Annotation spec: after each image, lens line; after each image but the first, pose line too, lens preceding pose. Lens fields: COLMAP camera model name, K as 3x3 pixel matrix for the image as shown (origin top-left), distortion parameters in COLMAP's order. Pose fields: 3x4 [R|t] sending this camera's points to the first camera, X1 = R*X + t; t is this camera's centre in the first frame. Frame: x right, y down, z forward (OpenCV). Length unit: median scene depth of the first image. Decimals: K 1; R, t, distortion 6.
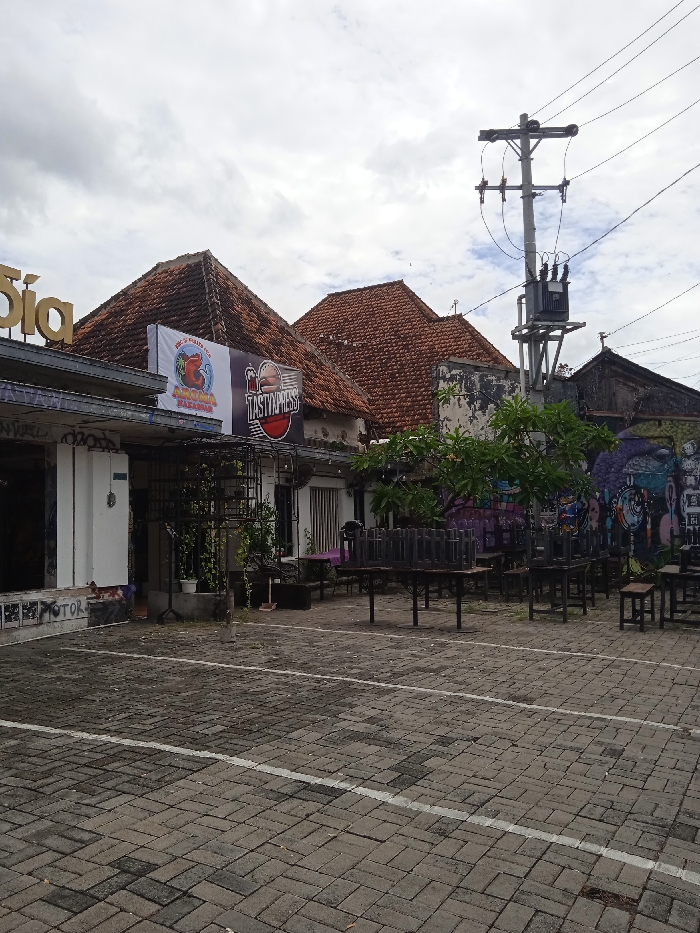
lens RADIAL K [[775.8, 0, 345.1], [0, 775.8, 464.7], [0, 0, 1]] dist [0.026860, -0.025887]
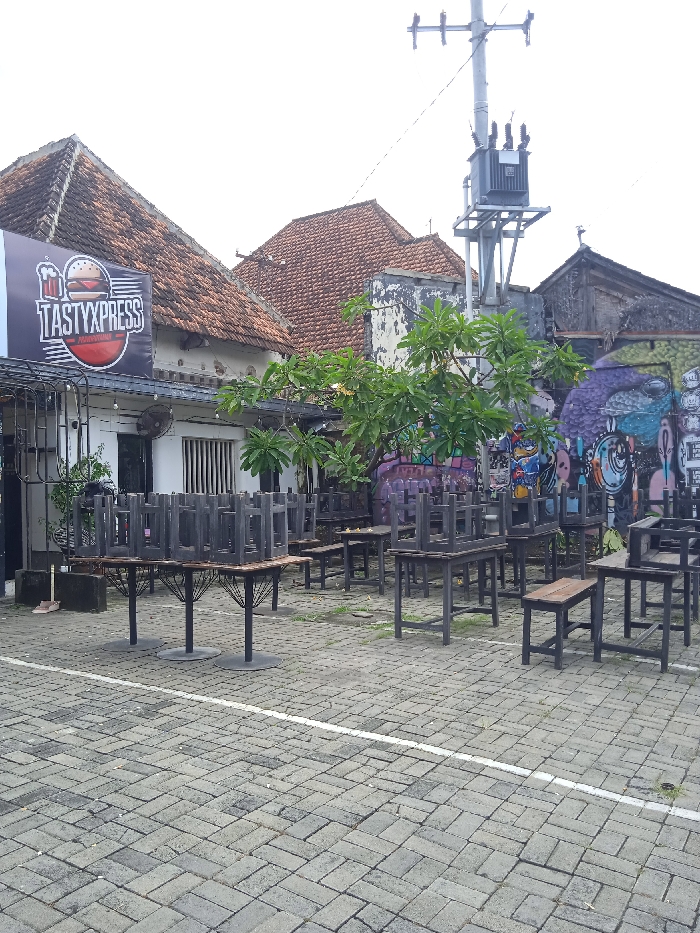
lens RADIAL K [[775.8, 0, 345.1], [0, 775.8, 464.7], [0, 0, 1]] dist [0.026860, -0.025887]
pose [[0.998810, -0.004638, -0.048542, 0.150386], [0.006984, 0.998810, 0.048267, 0.020573], [0.048260, -0.048549, 0.997654, 0.253516]]
